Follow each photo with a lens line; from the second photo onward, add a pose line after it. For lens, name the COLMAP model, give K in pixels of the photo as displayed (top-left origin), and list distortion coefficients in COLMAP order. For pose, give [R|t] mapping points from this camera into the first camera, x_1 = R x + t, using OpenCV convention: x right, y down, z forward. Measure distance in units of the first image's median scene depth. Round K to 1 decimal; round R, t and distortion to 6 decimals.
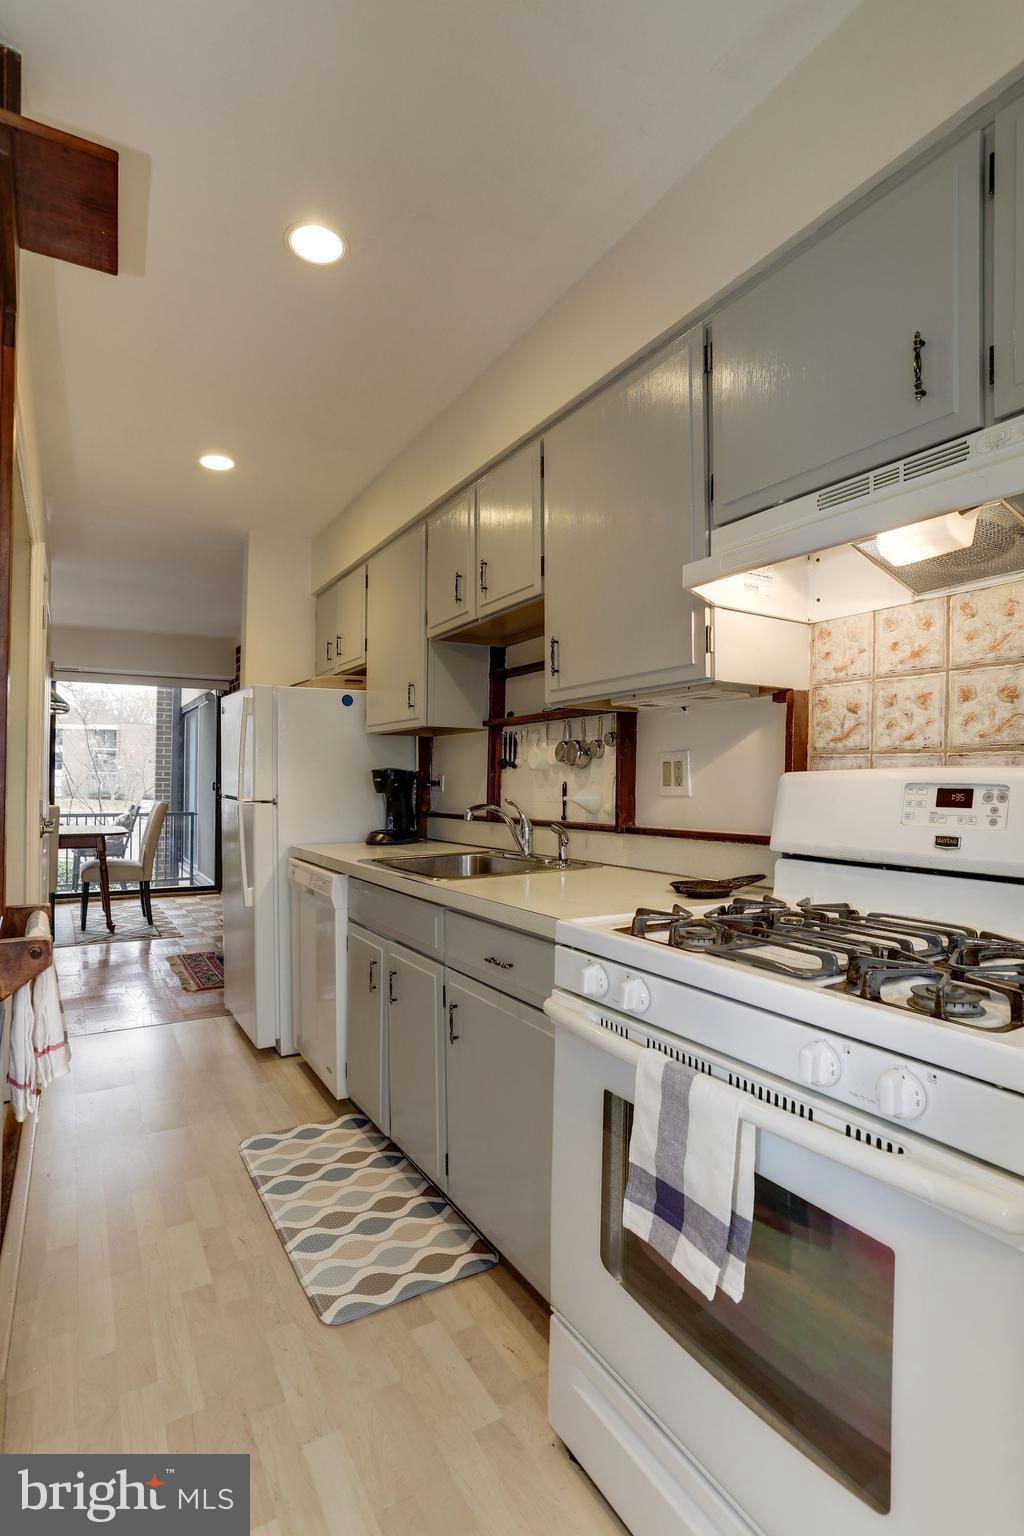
lens RADIAL K [[751.4, 0, 482.7], [0, 751.4, 776.3], [0, 0, 1]] dist [-0.064364, 0.032804]
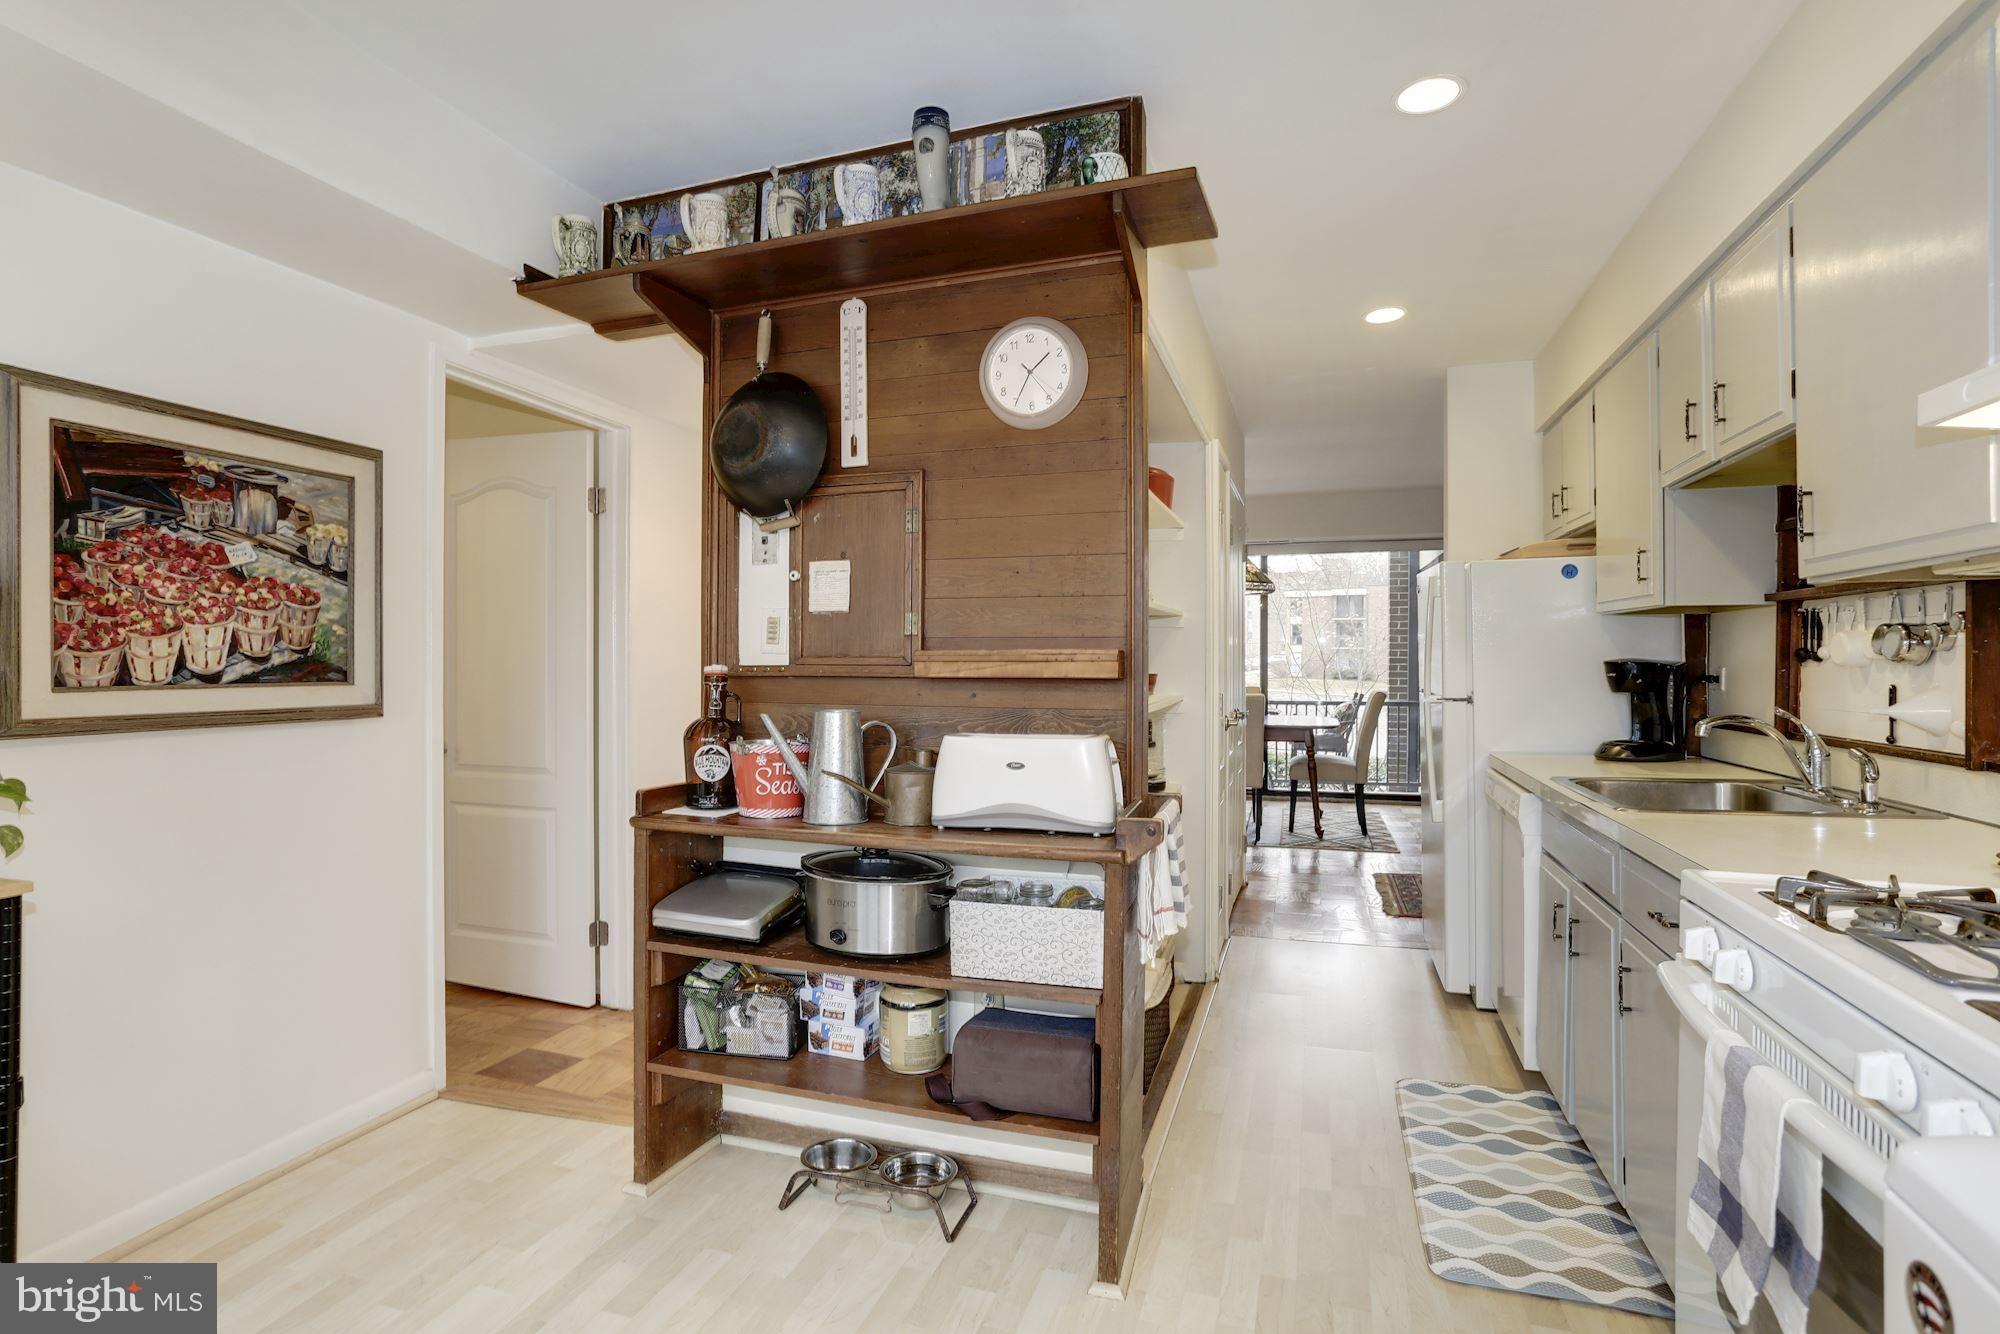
lens RADIAL K [[978.4, 0, 990.6], [0, 978.4, 655.2], [0, 0, 1]] dist [-0.064364, 0.032804]
pose [[0.670048, -0.005003, -0.742301, 0.174904], [0.009400, 0.999954, 0.001745, -0.024743], [0.742259, -0.008147, 0.670064, -0.125809]]
